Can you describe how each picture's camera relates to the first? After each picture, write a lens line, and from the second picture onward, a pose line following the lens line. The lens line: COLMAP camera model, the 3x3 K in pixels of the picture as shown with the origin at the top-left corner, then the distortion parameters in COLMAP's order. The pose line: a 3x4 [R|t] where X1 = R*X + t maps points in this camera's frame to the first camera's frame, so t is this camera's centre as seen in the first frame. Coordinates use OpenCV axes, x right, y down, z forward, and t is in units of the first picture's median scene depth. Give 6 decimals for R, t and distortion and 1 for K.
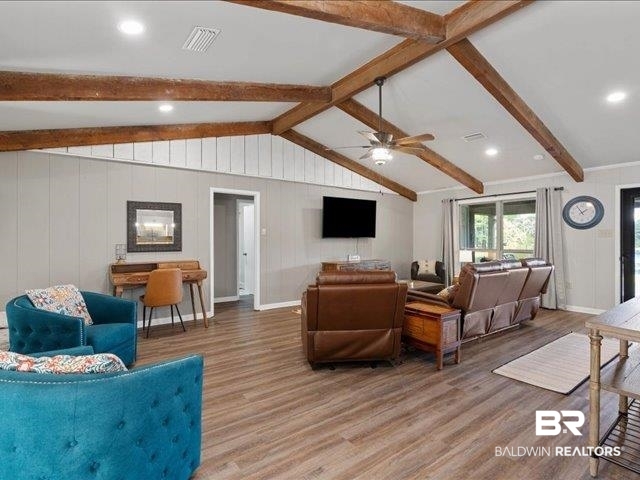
lens RADIAL K [[320.9, 0, 321.9], [0, 320.9, 240.0], [0, 0, 1]] dist [0.001786, 0.000420]
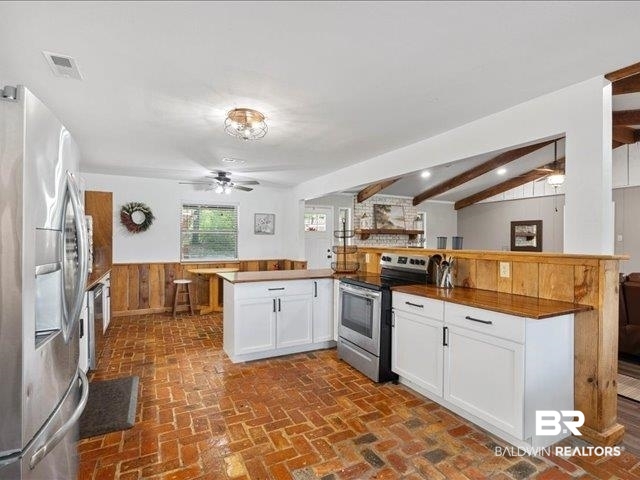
lens RADIAL K [[330.0, 0, 320.0], [0, 330.0, 240.0], [0, 0, 1]] dist [0.000547, -0.000144]
pose [[-0.153223, 0.002387, -0.988189, 1.221733], [-0.012646, 0.999910, 0.004376, -0.014929], [0.988111, 0.013167, -0.153179, 0.221732]]
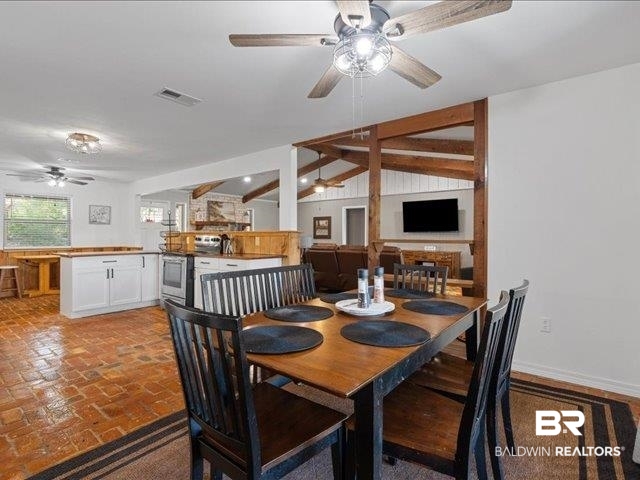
lens RADIAL K [[328.3, 0, 319.3], [0, 328.3, 234.4], [0, 0, 1]] dist [-0.003207, -0.000167]
pose [[0.263712, -0.002601, -0.964598, 1.620329], [-0.009042, 0.999946, -0.005168, 0.015991], [0.964559, 0.010084, 0.263674, 0.359156]]
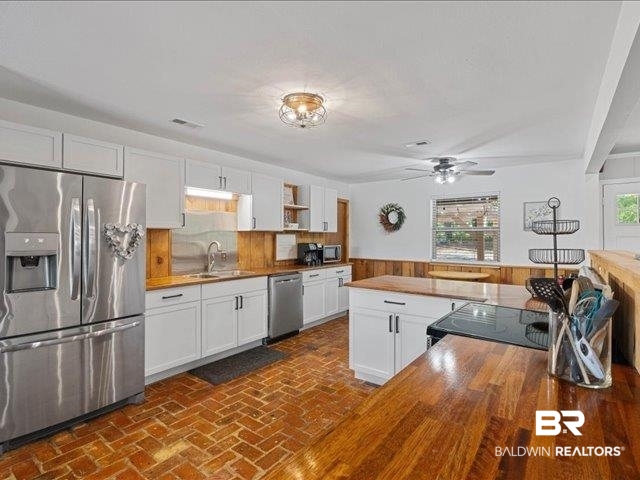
lens RADIAL K [[328.3, 0, 319.3], [0, 328.3, 234.4], [0, 0, 1]] dist [-0.003207, -0.000167]
pose [[-0.957784, -0.003138, -0.287472, 0.798906], [-0.002908, 0.999995, -0.001226, -0.015896], [0.287474, -0.000338, -0.957788, 0.507146]]
